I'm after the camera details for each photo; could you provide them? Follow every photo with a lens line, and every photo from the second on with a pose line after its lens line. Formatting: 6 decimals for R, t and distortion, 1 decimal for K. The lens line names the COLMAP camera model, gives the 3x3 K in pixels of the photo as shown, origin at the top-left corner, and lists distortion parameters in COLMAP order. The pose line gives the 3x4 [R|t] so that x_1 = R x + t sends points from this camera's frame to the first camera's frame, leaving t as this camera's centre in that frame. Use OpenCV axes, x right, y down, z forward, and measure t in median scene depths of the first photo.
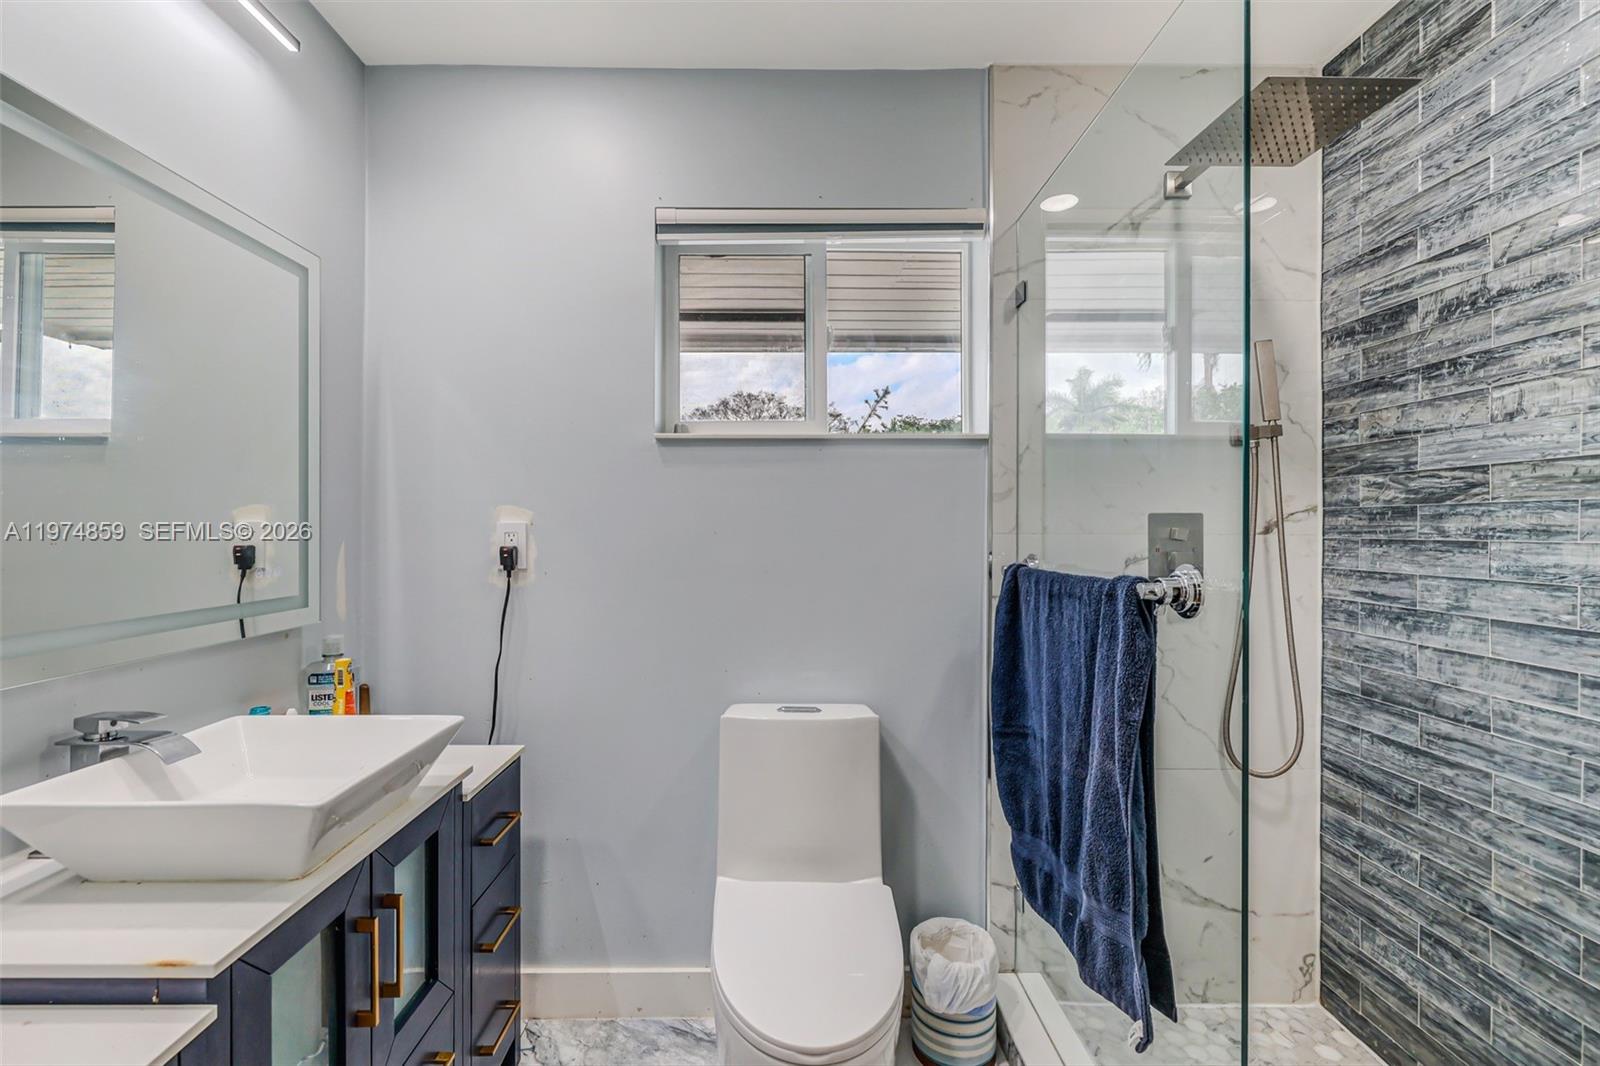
lens RADIAL K [[683.6, 0, 793.4], [0, 683.6, 528.9], [0, 0, 1]] dist [-0.001400, 0.000381]
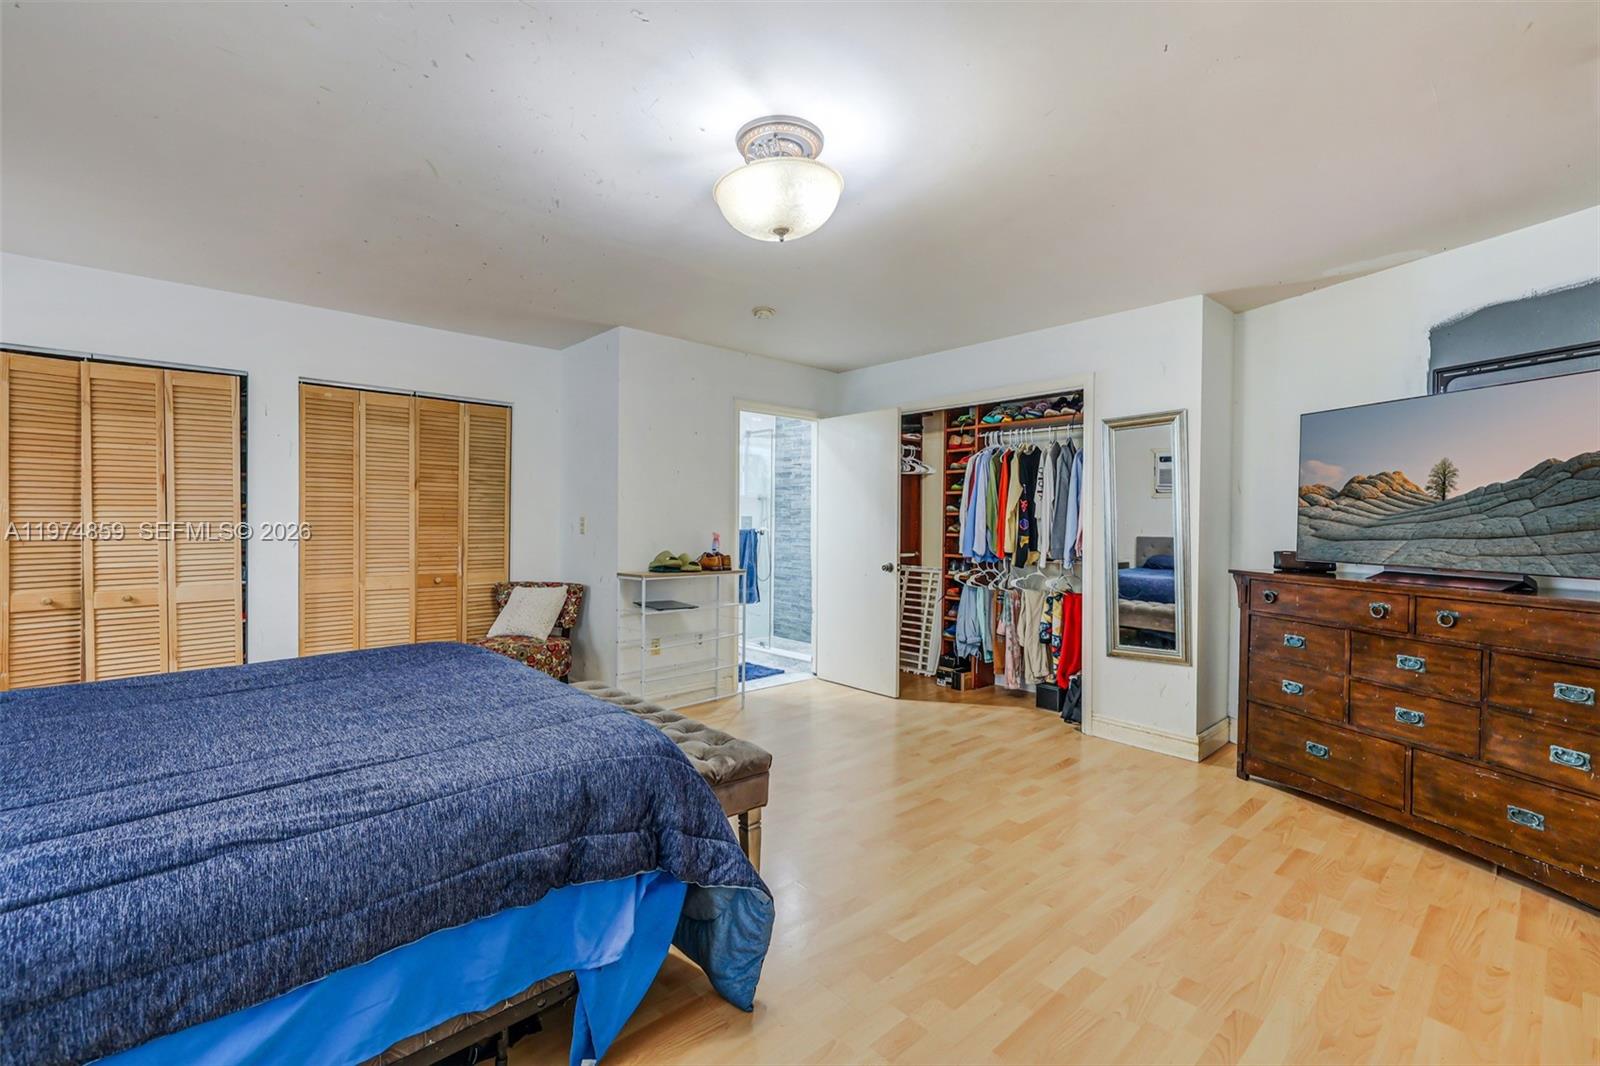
lens RADIAL K [[683.6, 0, 791.7], [0, 683.6, 524.5], [0, 0, 1]] dist [-0.001400, 0.000381]
pose [[0.754294, -0.002531, 0.656532, -2.127475], [-0.009871, 0.999836, 0.015195, -0.044307], [-0.656463, -0.017942, 0.754145, -2.496715]]
